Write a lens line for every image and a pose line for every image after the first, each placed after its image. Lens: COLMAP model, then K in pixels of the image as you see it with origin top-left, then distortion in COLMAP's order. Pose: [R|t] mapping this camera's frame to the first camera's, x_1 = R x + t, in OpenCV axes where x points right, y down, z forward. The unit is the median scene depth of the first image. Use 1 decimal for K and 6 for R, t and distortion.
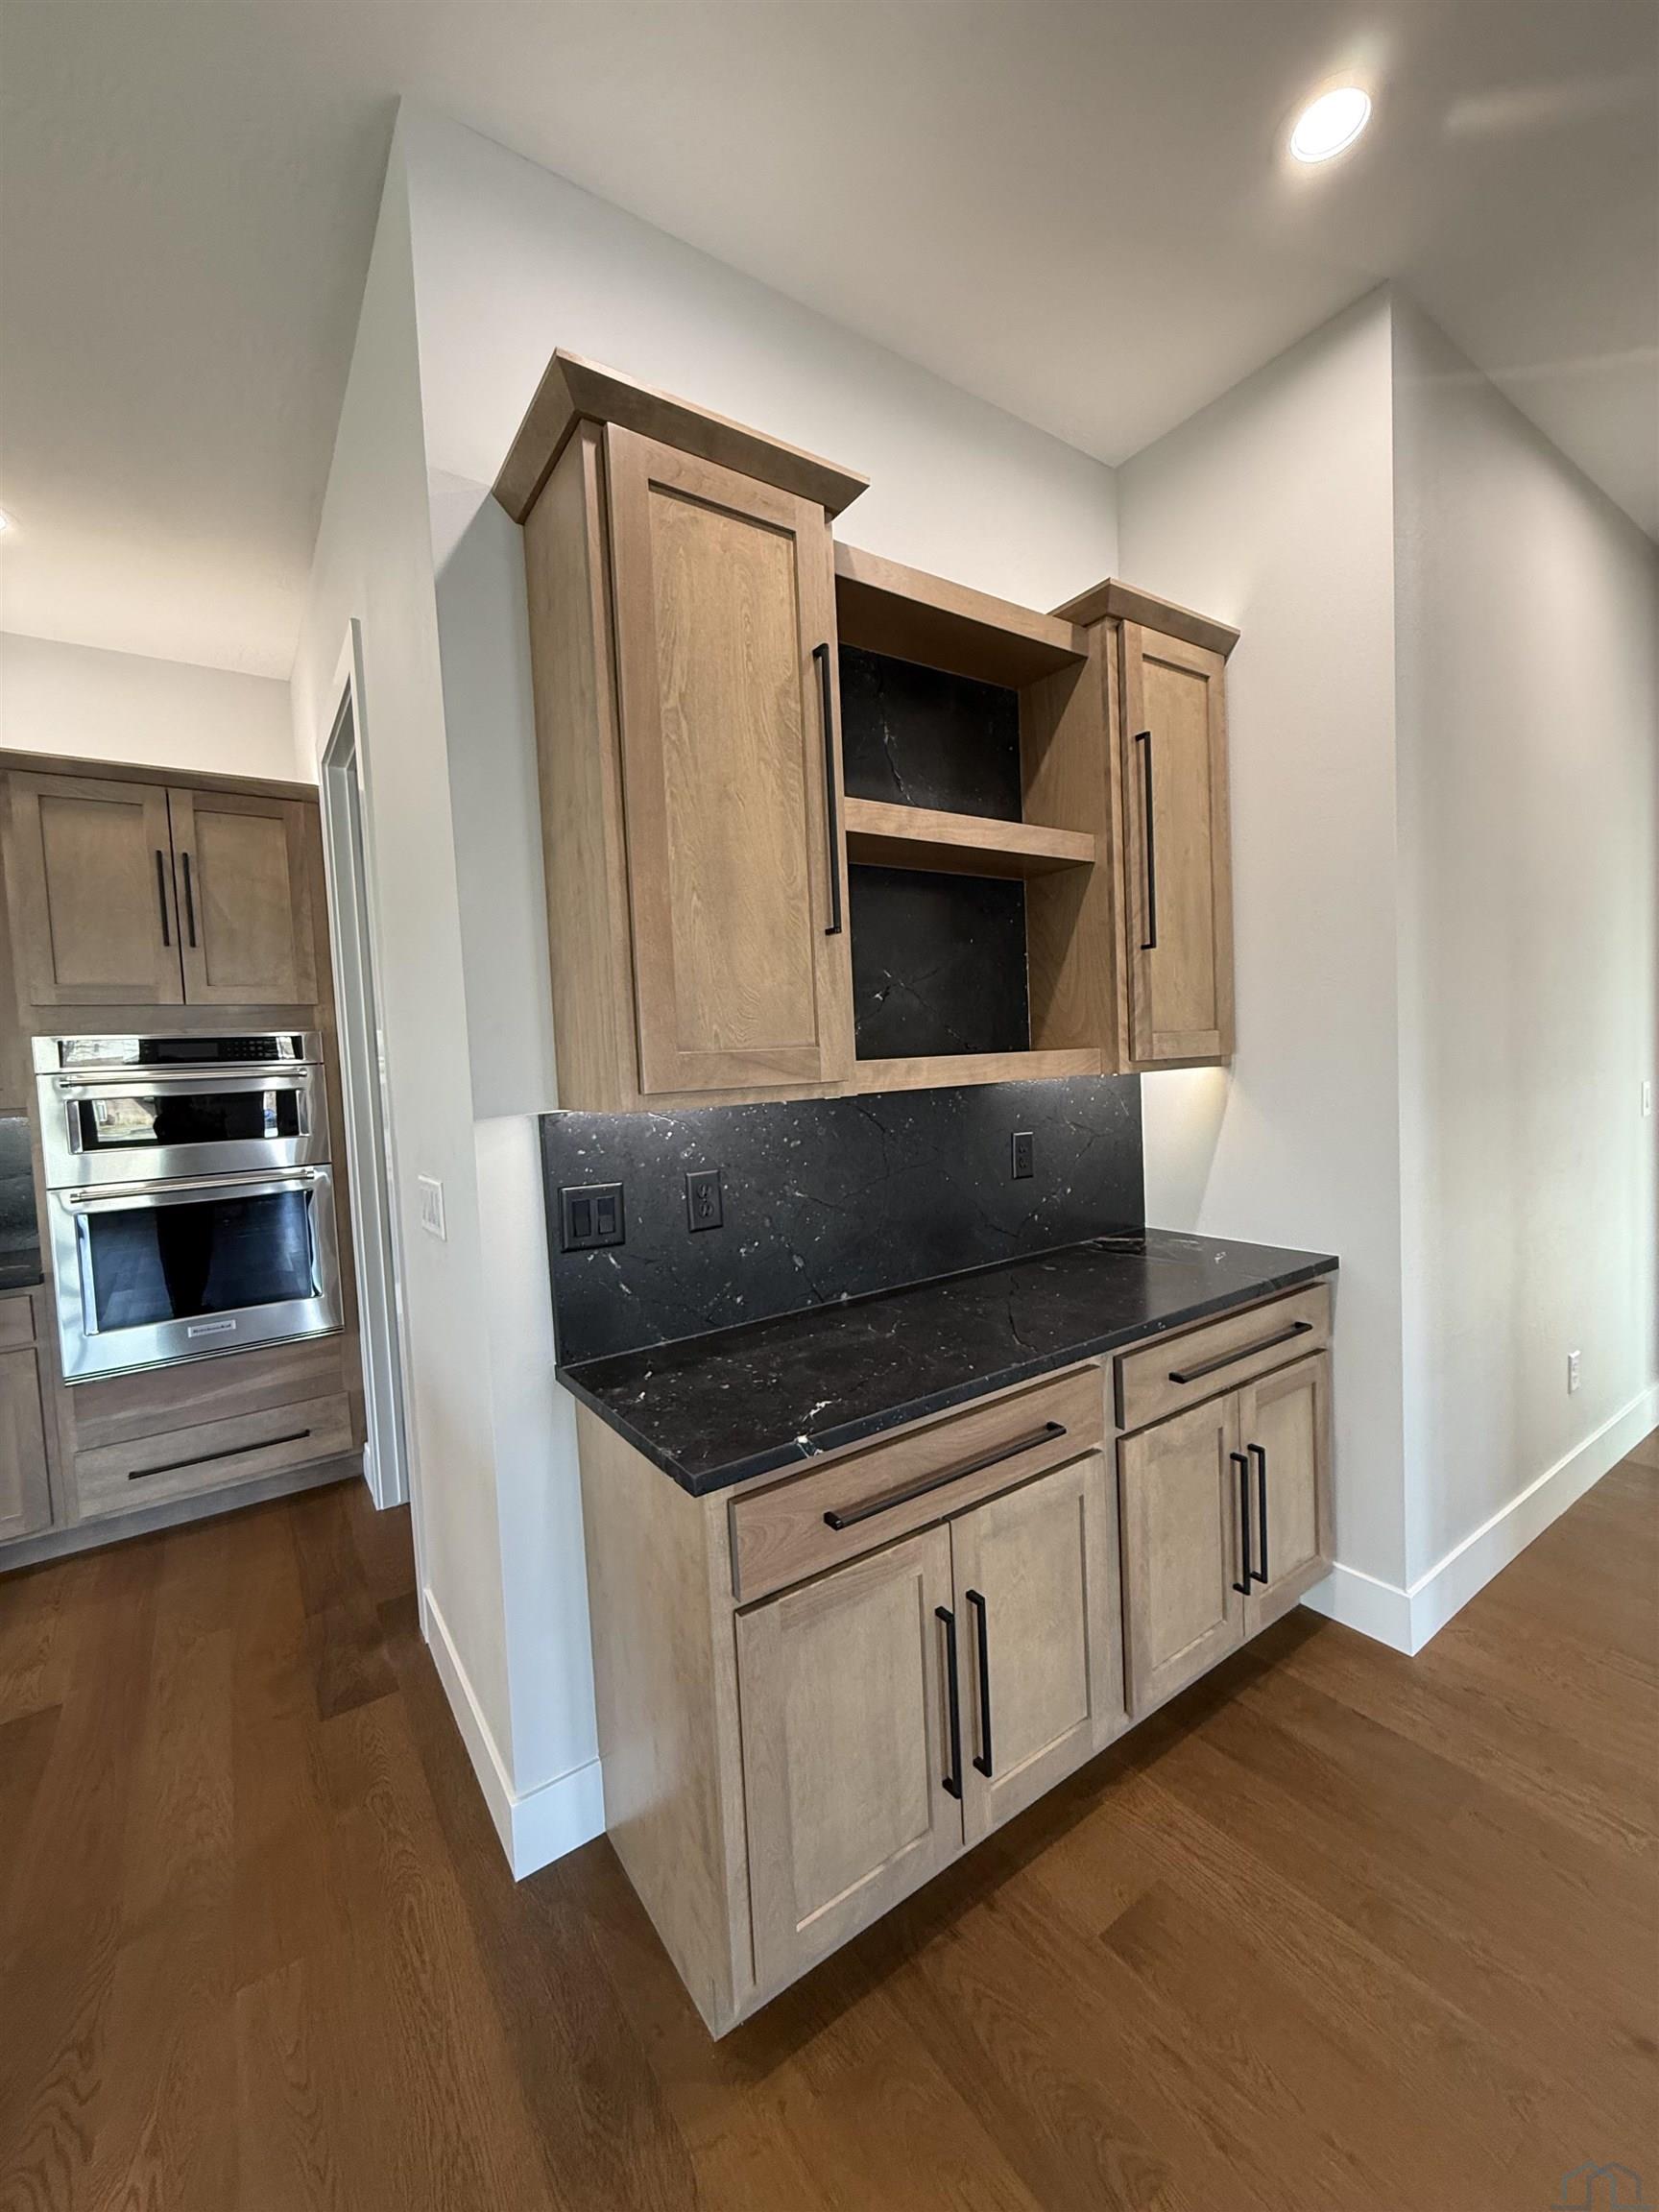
lens RADIAL K [[885.6, 0, 835.8], [0, 885.6, 1102.0], [0, 0, 1]] dist [0.001997, 0.001154]
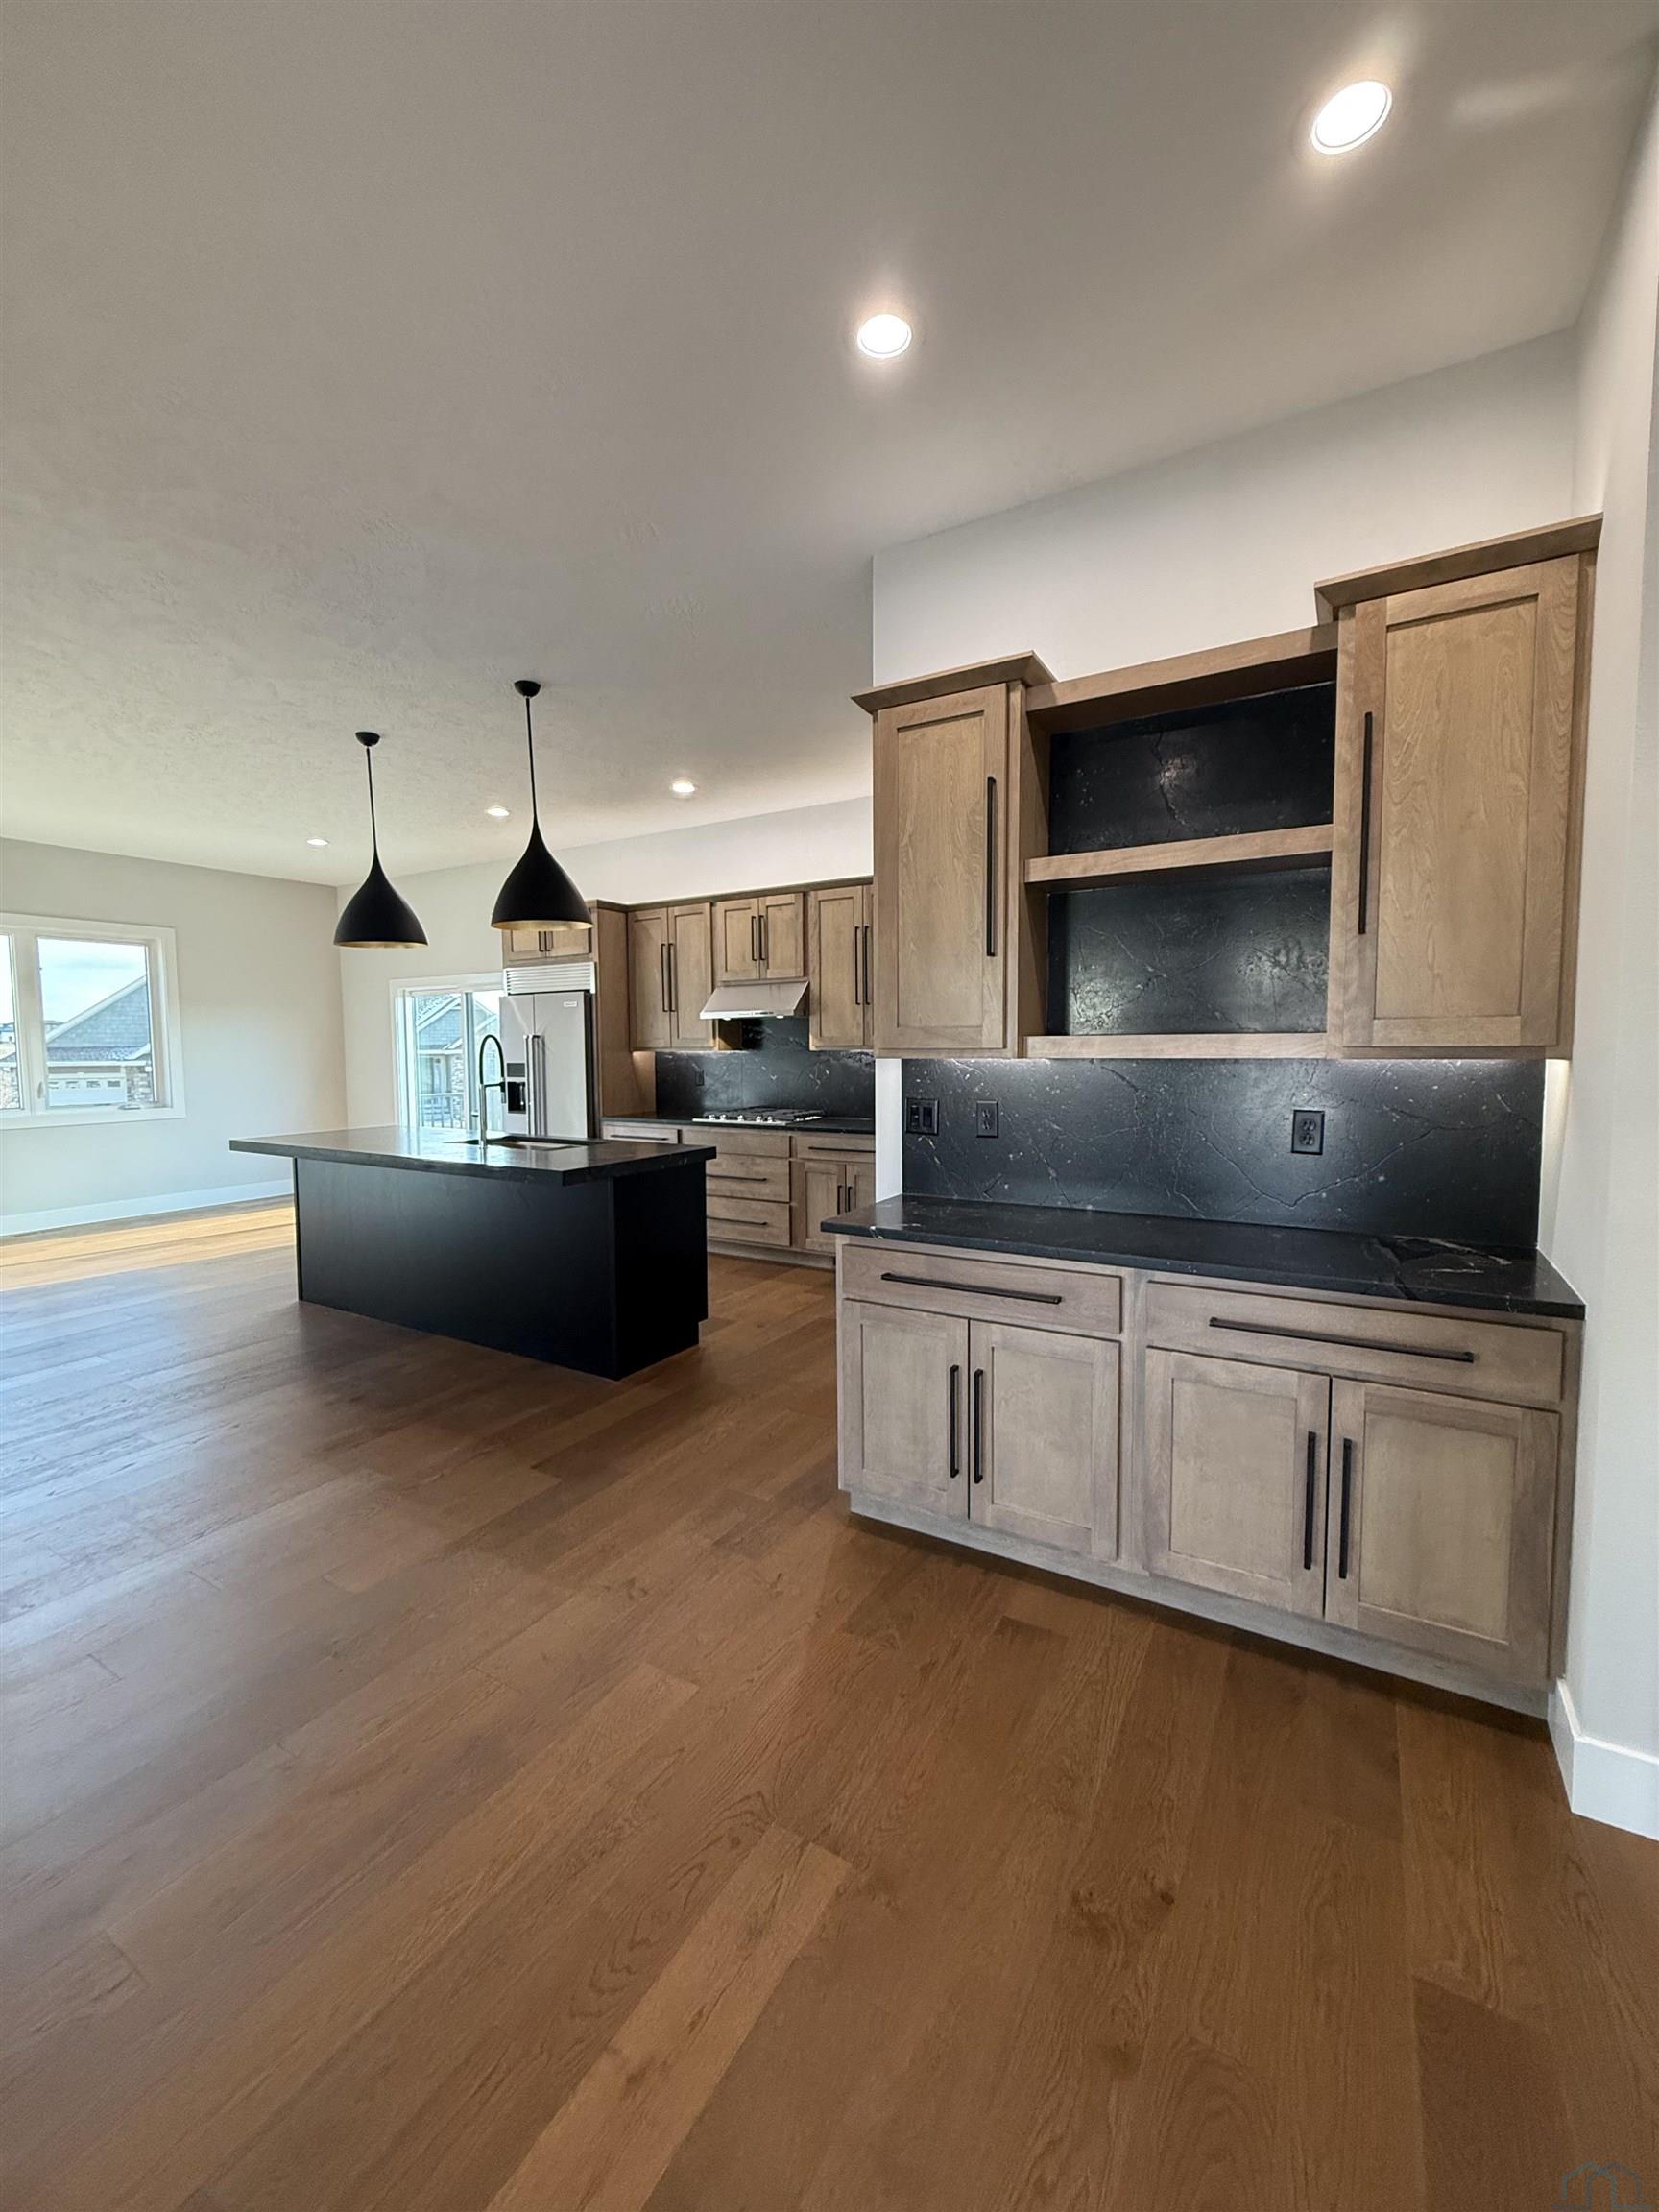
lens RADIAL K [[885.6, 0, 832.9], [0, 885.6, 1098.1], [0, 0, 1]] dist [0.001997, 0.001154]
pose [[0.416689, 0.102904, -0.903206, 1.290991], [-0.058441, 0.994549, 0.086349, -0.053628], [0.907168, 0.016803, 0.420432, 0.068733]]
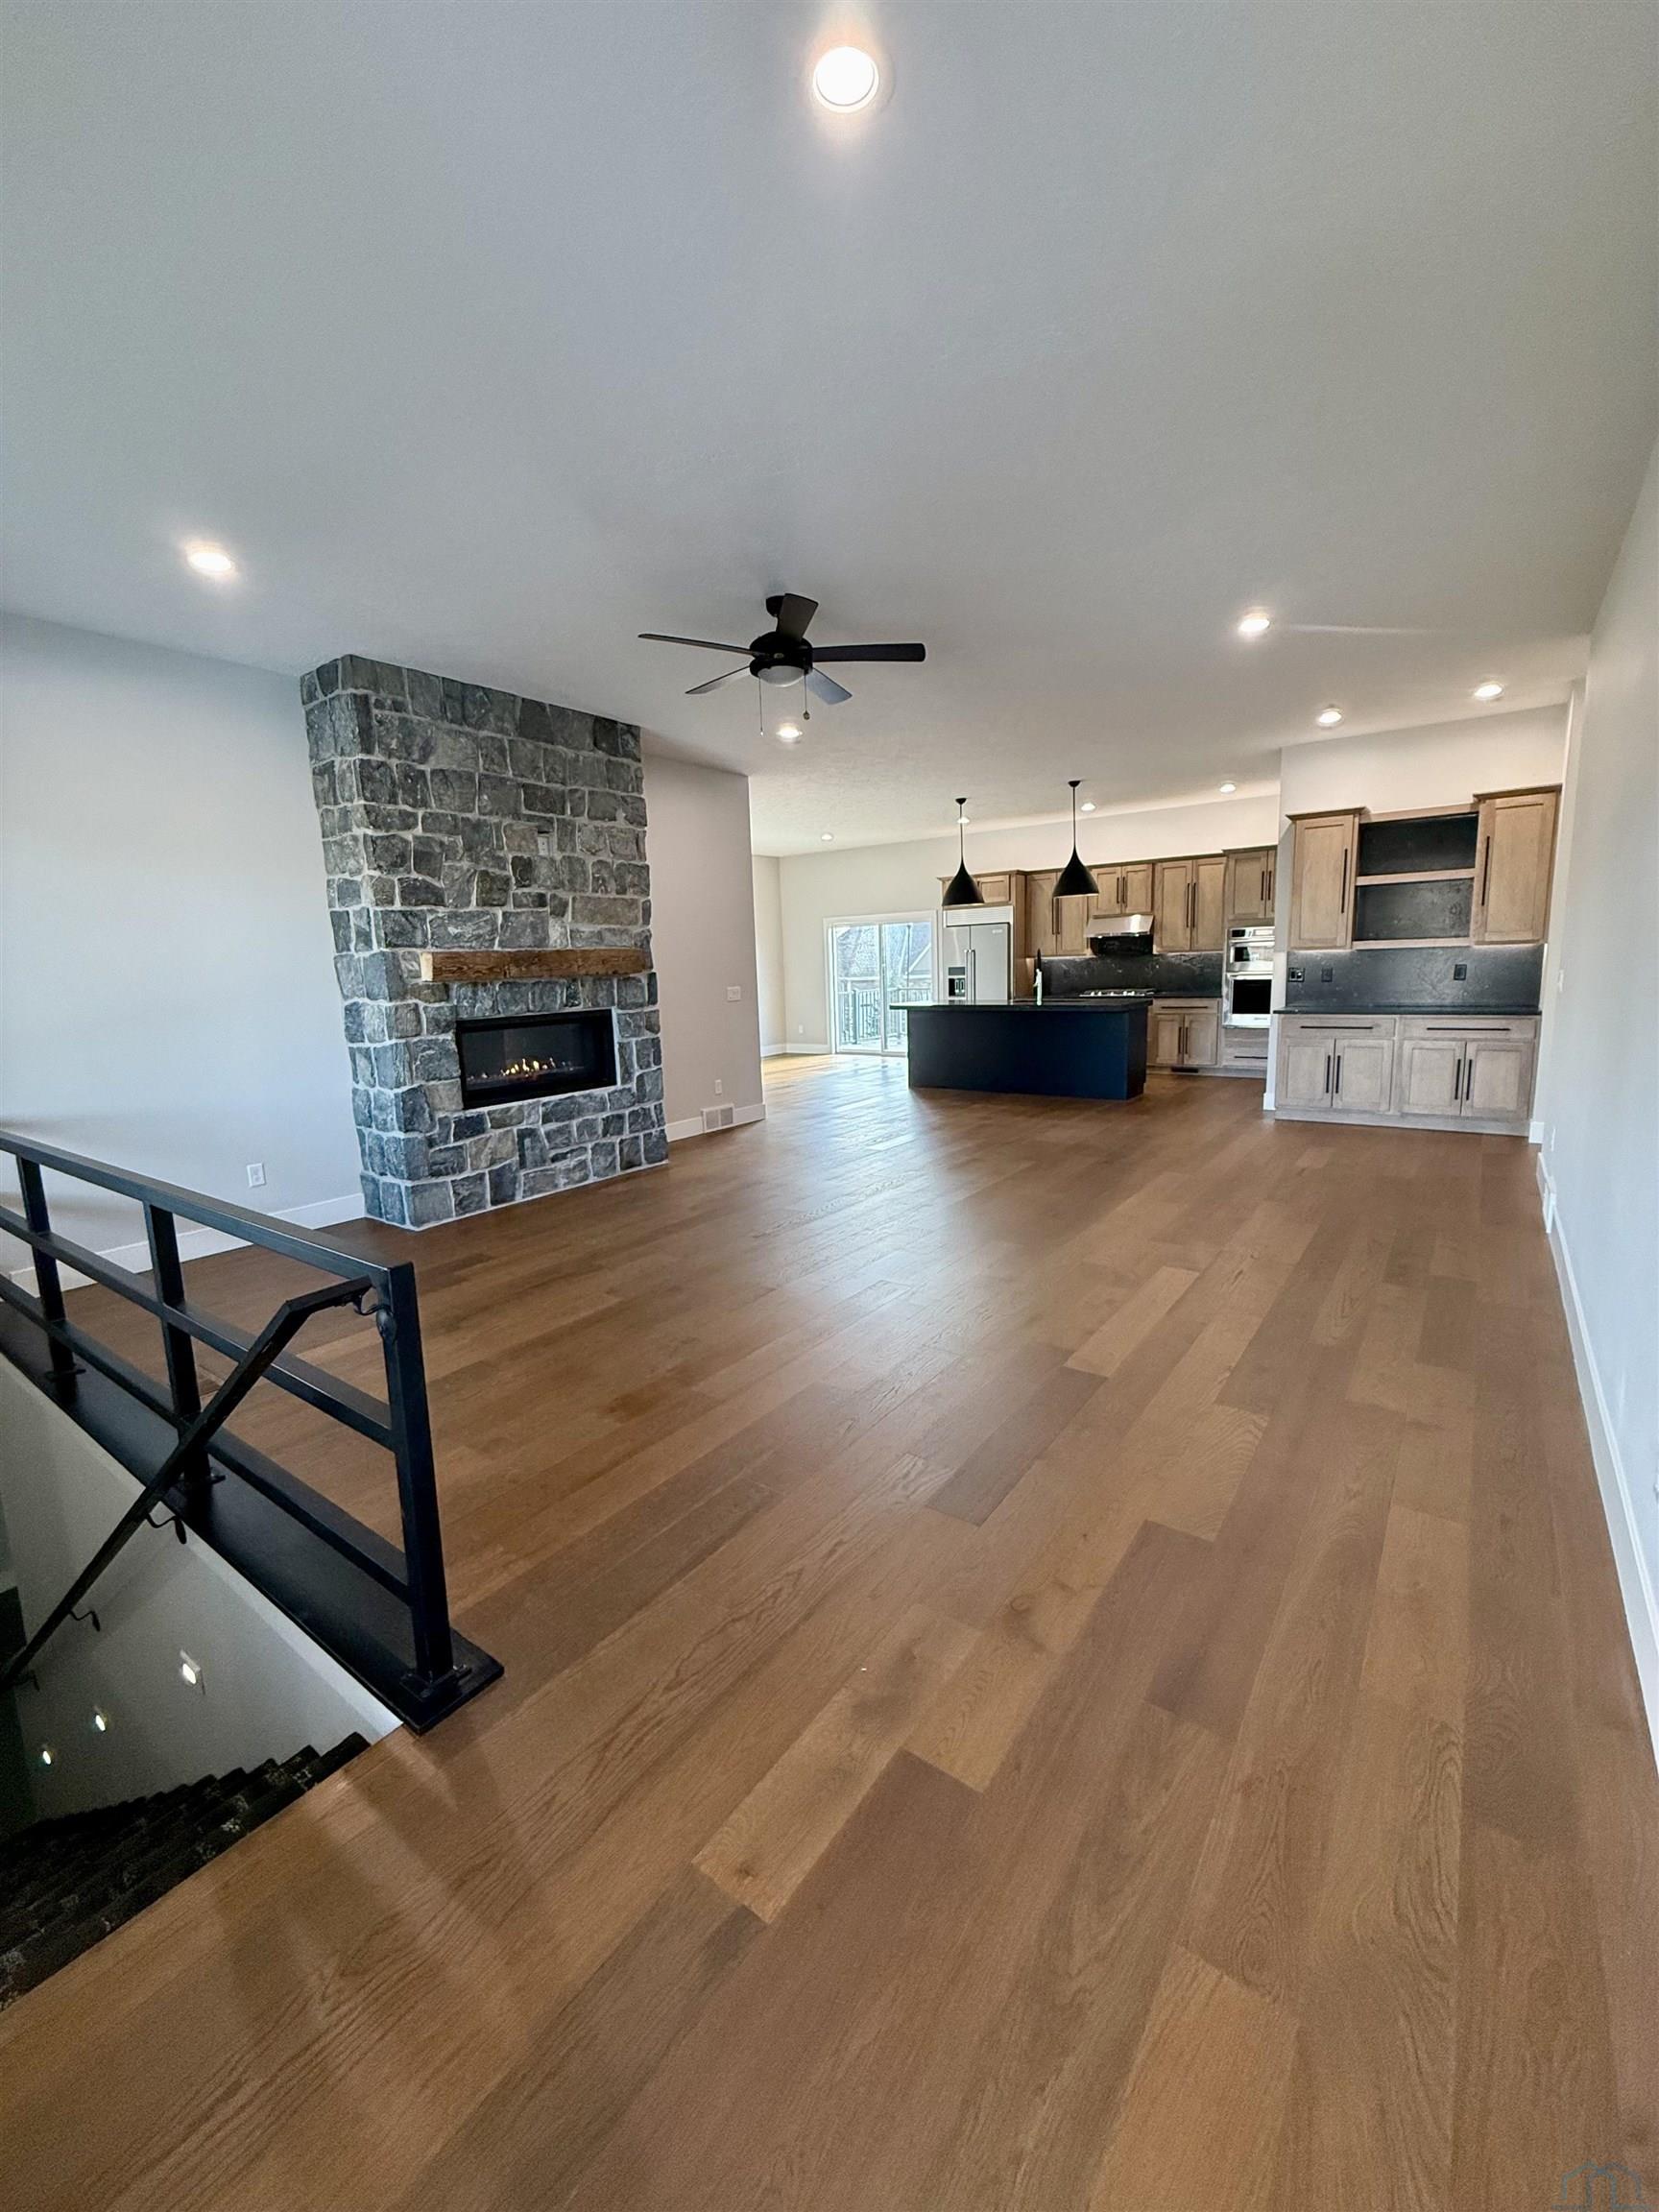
lens RADIAL K [[885.6, 0, 829.4], [0, 885.6, 1101.9], [0, 0, 1]] dist [0.001997, 0.001154]
pose [[0.328218, 0.187762, -0.925753, 3.337632], [-0.027414, 0.981526, 0.189354, -0.028445], [0.944204, -0.036771, 0.327302, -2.837950]]
